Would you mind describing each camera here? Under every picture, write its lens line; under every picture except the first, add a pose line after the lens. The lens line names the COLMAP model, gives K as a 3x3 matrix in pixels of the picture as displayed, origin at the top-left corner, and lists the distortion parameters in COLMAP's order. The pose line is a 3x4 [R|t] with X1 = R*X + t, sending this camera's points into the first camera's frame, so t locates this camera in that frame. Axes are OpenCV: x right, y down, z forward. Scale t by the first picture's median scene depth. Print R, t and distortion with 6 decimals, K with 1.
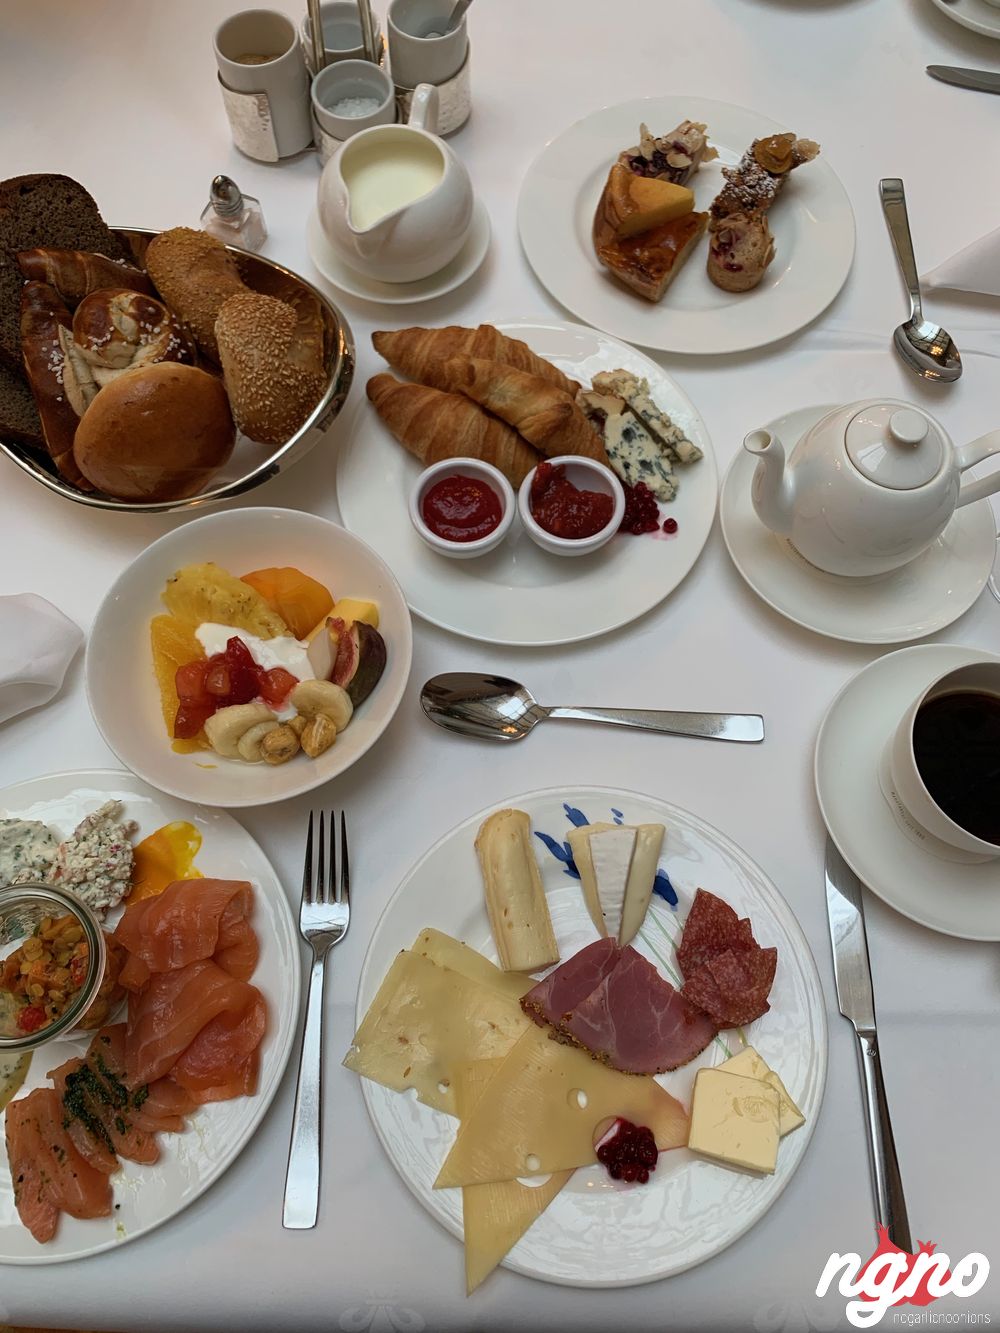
lens RADIAL K [[1004.4, 0, 501.5], [0, 1004.4, 668.8], [0, 0, 1]] dist [-0.009243, 0.013805]
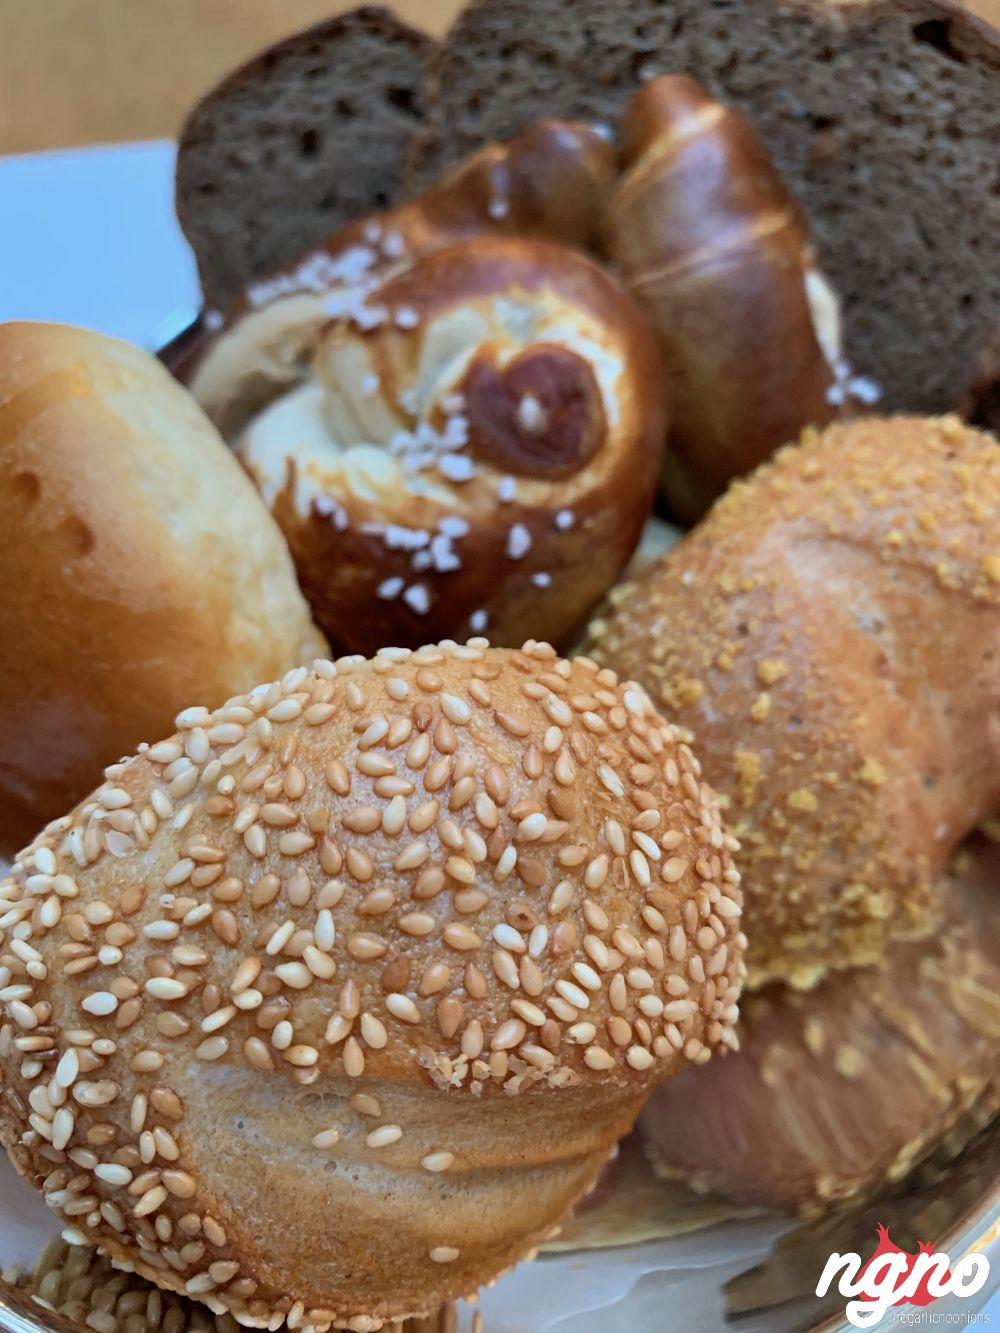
lens RADIAL K [[1004.9, 0, 500.0], [0, 1004.9, 666.5], [0, 0, 1]] dist [0.002718, -0.005618]
pose [[0.075952, 0.781257, -0.619571, -0.164806], [-0.916217, 0.299847, 0.265780, -0.390951], [0.393419, 0.547475, 0.738575, 0.853166]]
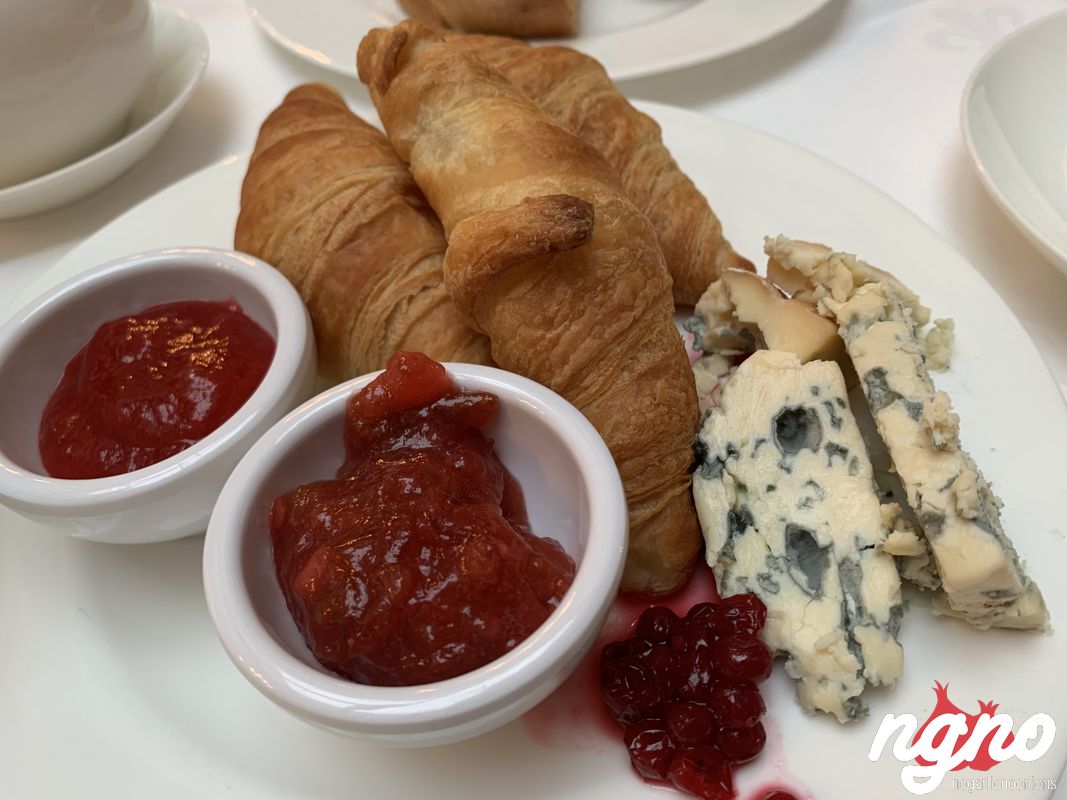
lens RADIAL K [[822.8, 0, 532.4], [0, 822.8, 395.4], [0, 0, 1]] dist [0.072434, -0.272844]
pose [[0.813819, 0.388542, -0.432127, 0.173474], [-0.501993, 0.844647, -0.185942, -0.170173], [0.292749, 0.368248, 0.882435, 0.816172]]
